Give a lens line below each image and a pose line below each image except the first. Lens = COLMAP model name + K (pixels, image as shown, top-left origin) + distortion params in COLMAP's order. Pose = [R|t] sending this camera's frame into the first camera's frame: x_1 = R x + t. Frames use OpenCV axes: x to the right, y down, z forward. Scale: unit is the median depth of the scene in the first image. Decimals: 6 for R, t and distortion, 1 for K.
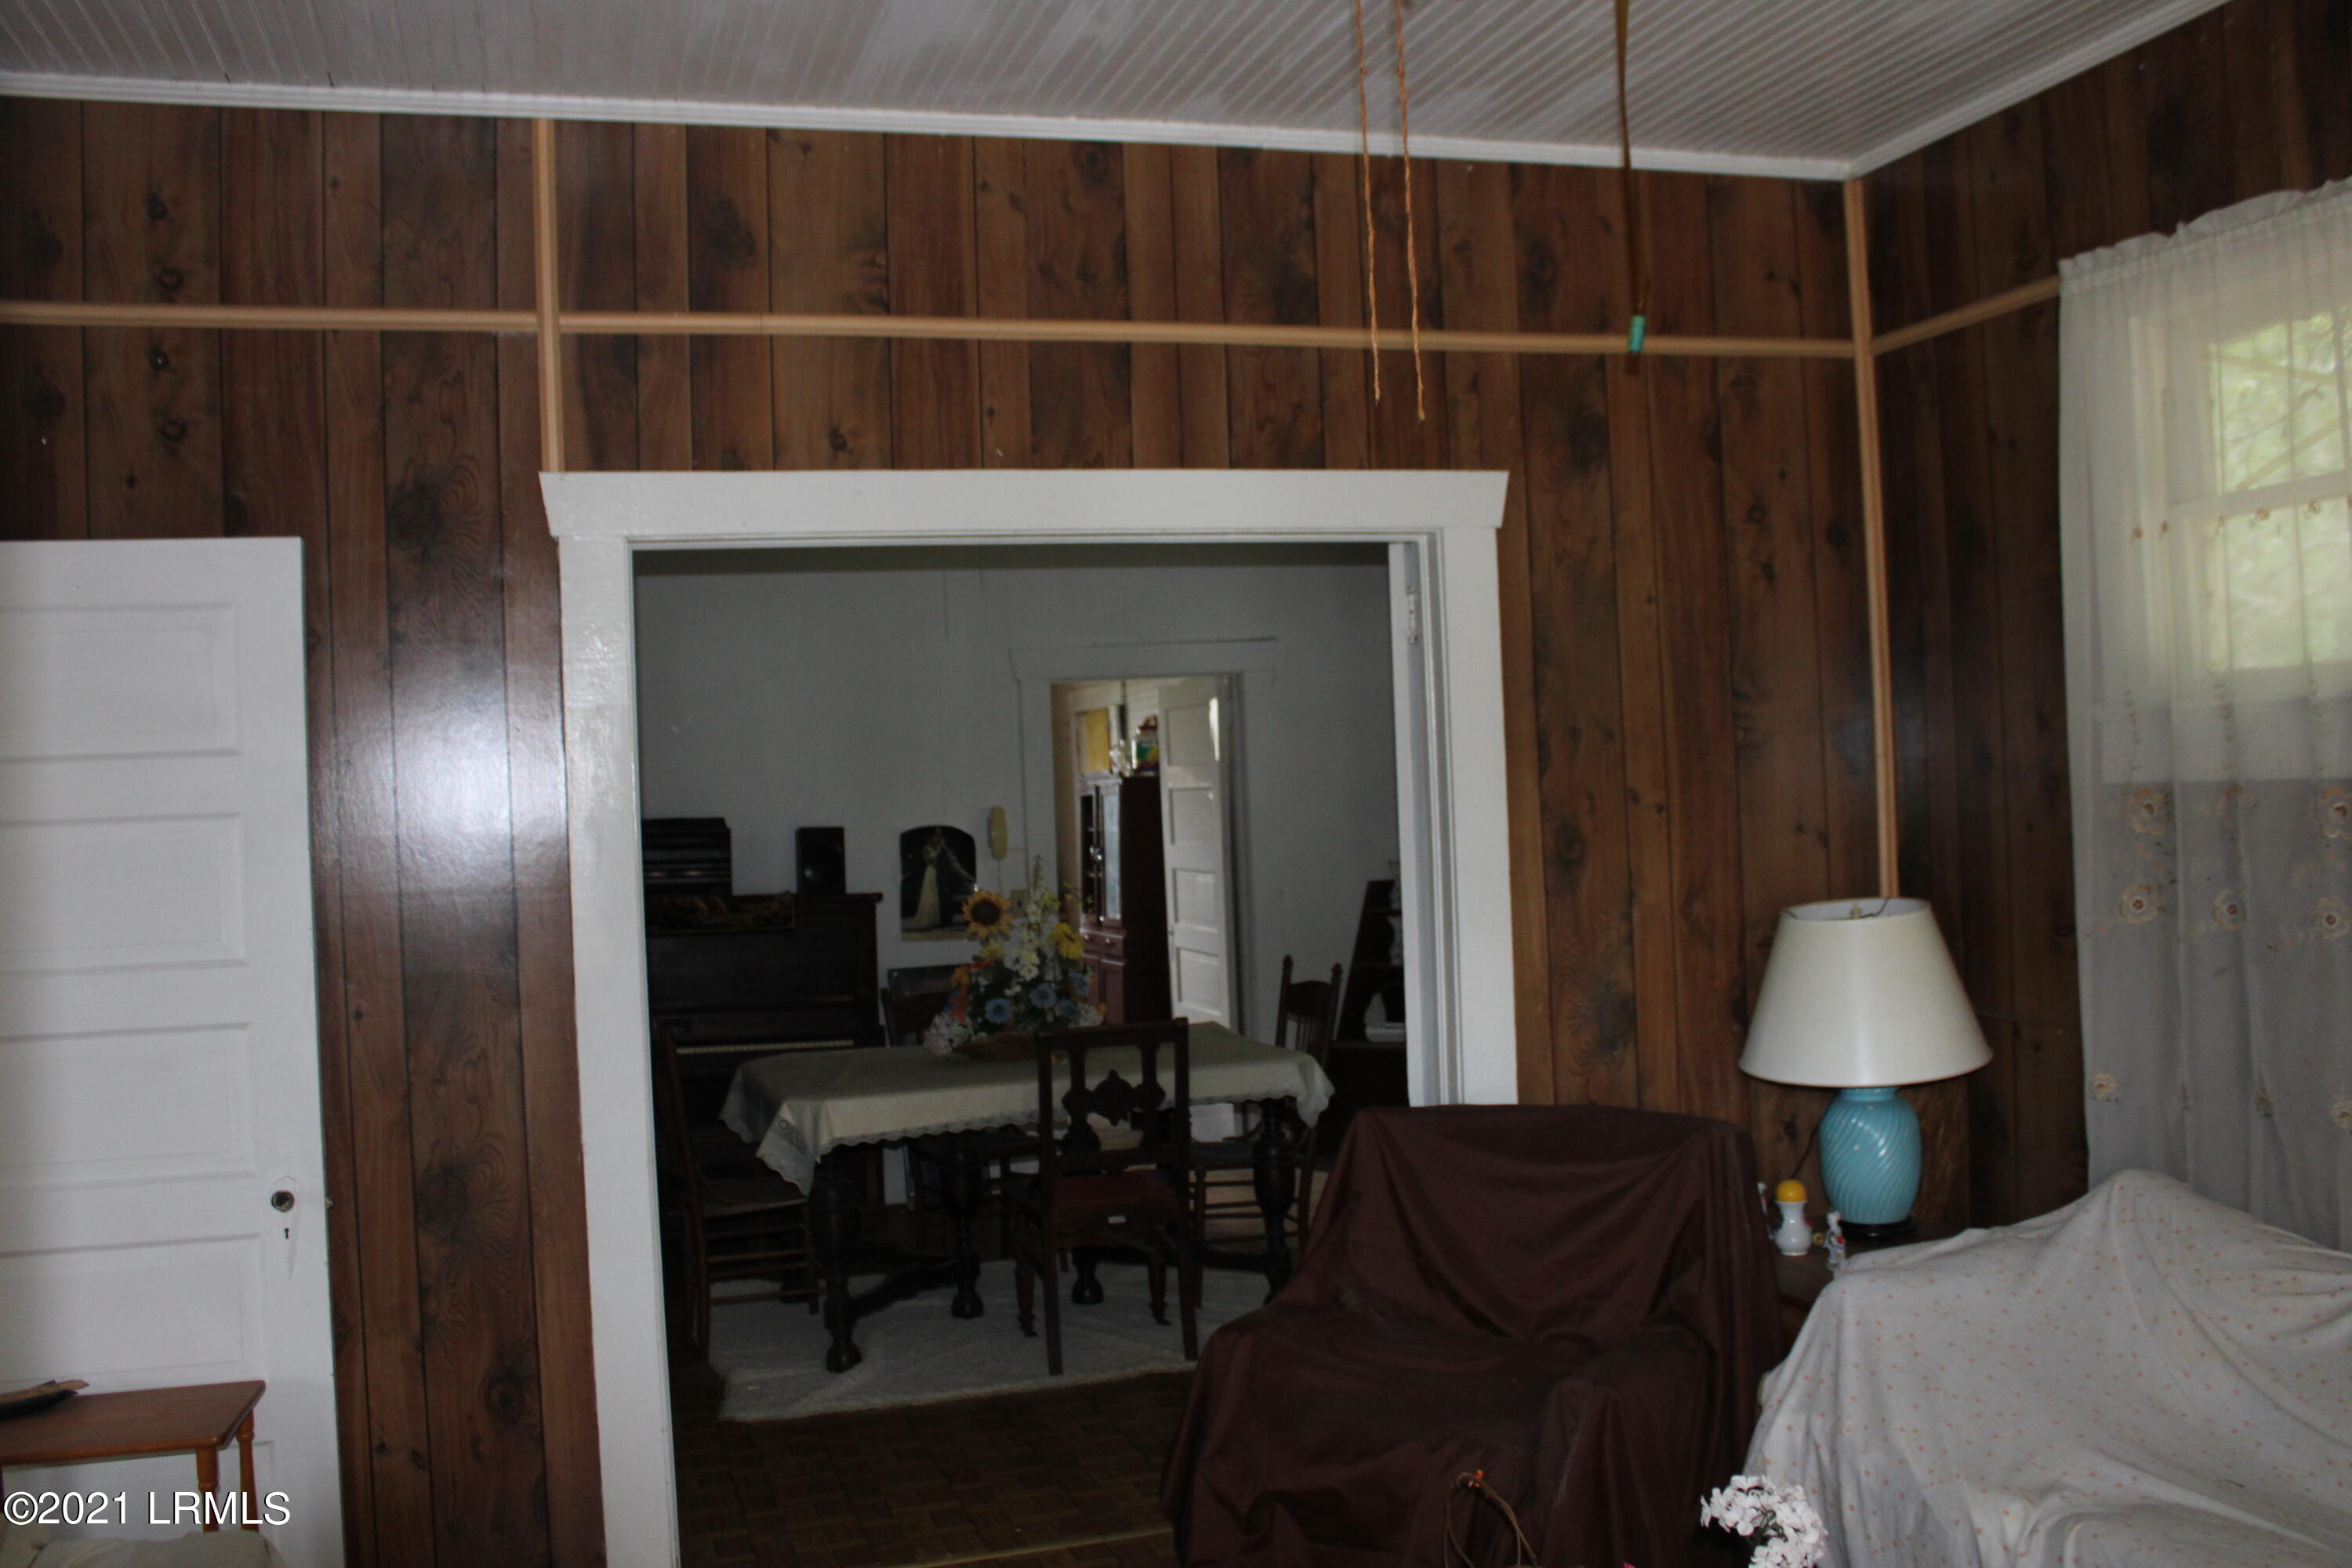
lens RADIAL K [[2203.2, 0, 1176.0], [0, 2203.2, 784.0], [0, 0, 1]] dist [-0.000235, 0.000094]
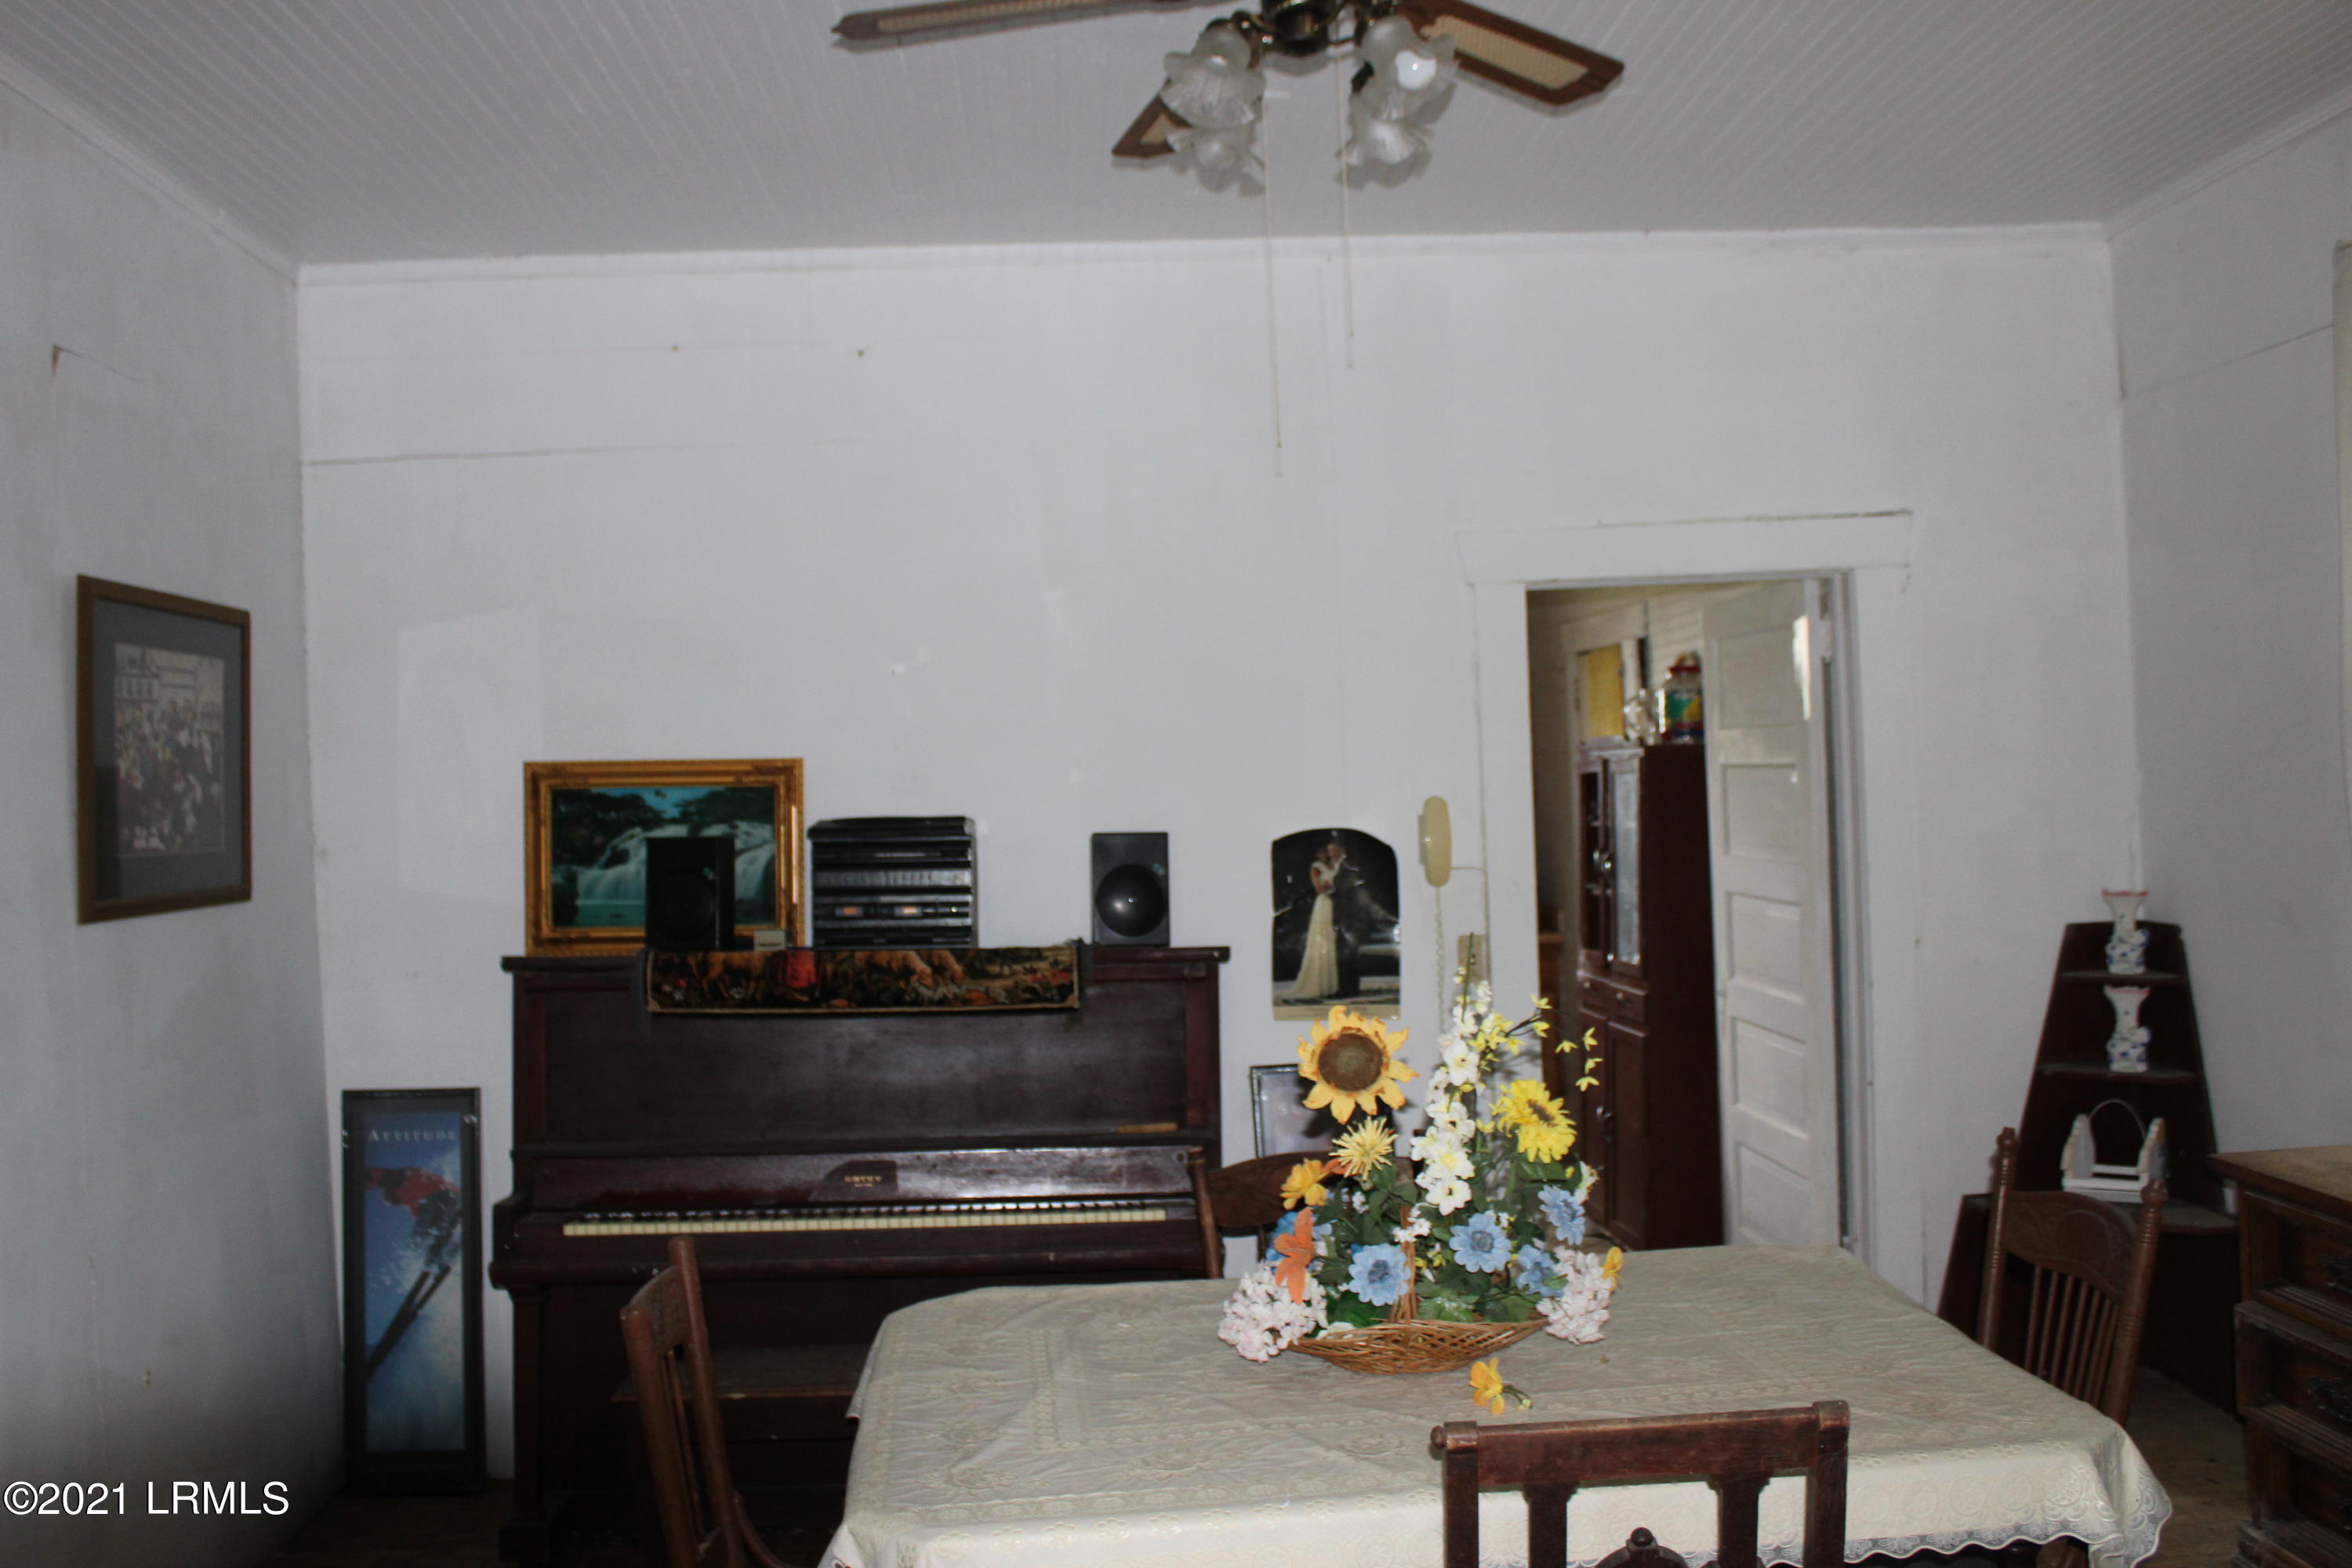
lens RADIAL K [[1919.1, 0, 1173.7], [0, 1919.1, 729.9], [0, 0, 1]] dist [-0.165219, 0.115863]
pose [[0.967101, 0.000270, -0.254393, -0.017474], [-0.001998, 0.999977, -0.006536, -0.004183], [0.254385, 0.006829, 0.967079, 0.464585]]
